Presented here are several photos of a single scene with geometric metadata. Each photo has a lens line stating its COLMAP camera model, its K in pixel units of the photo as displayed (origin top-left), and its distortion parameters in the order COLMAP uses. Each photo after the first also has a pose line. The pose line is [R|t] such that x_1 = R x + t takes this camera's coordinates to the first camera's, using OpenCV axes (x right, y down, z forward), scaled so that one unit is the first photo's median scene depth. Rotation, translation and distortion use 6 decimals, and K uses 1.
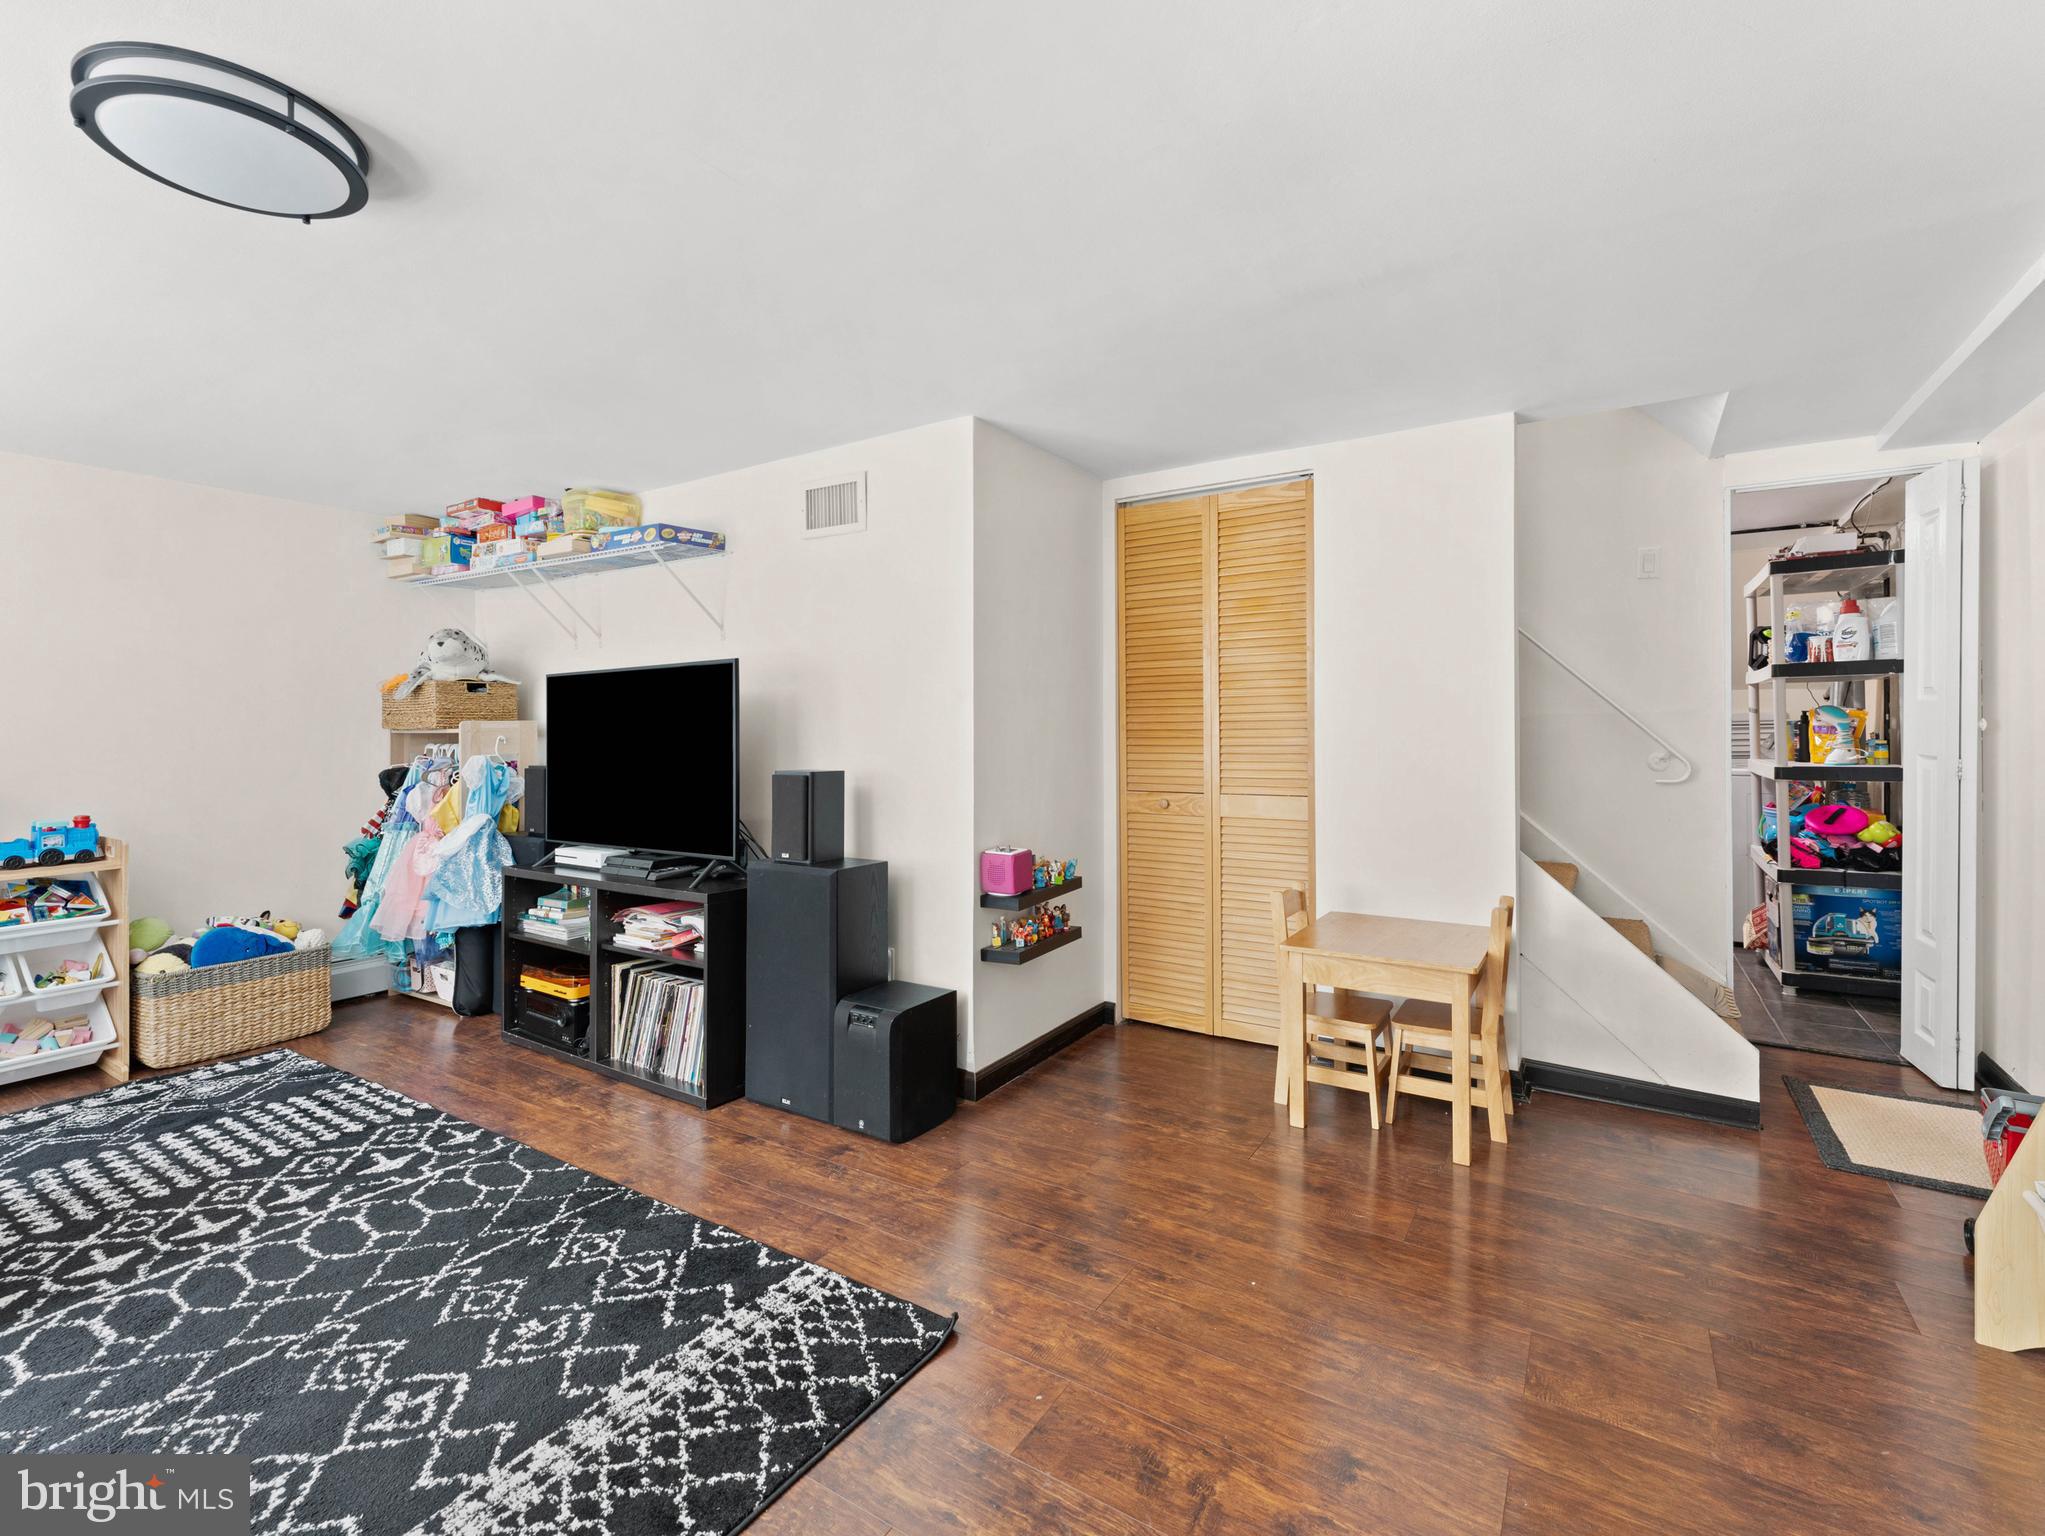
lens RADIAL K [[914.4, 0, 1019.2], [0, 914.4, 753.7], [0, 0, 1]] dist [0.000072, 0.000222]
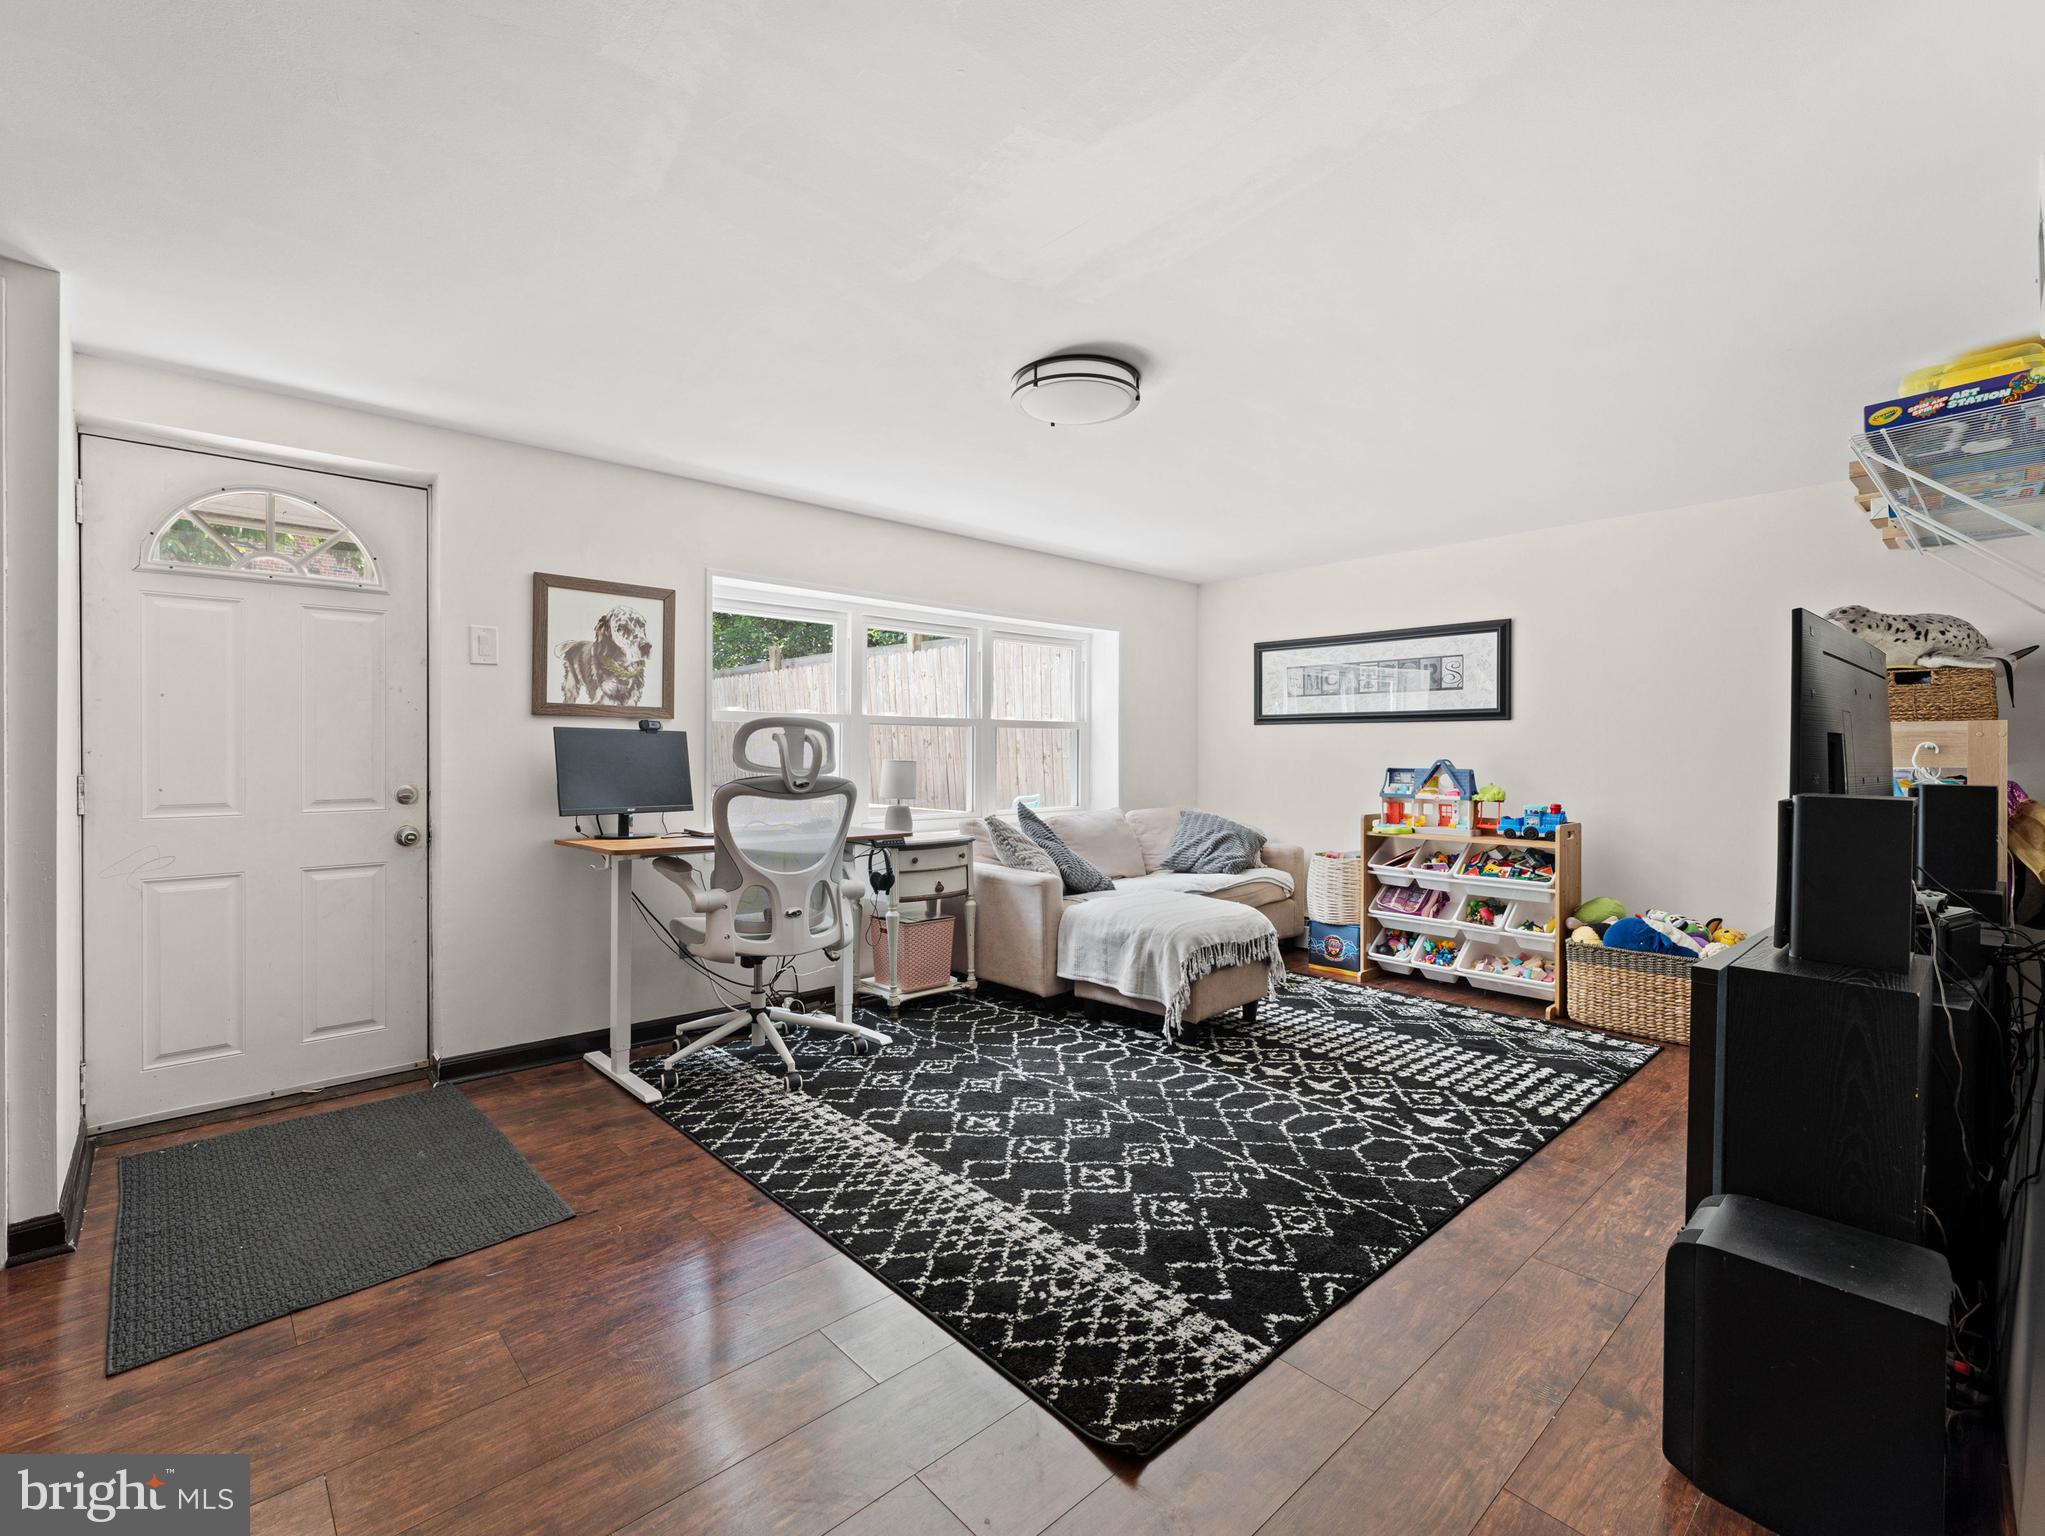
lens RADIAL K [[927.3, 0, 1023.9], [0, 927.3, 775.0], [0, 0, 1]] dist [0.000043, 0.000056]
pose [[-0.254562, 0.030859, -0.966564, 0.507600], [-0.030884, 0.998721, 0.040019, -0.001245], [0.966563, 0.040039, -0.253283, 0.771701]]
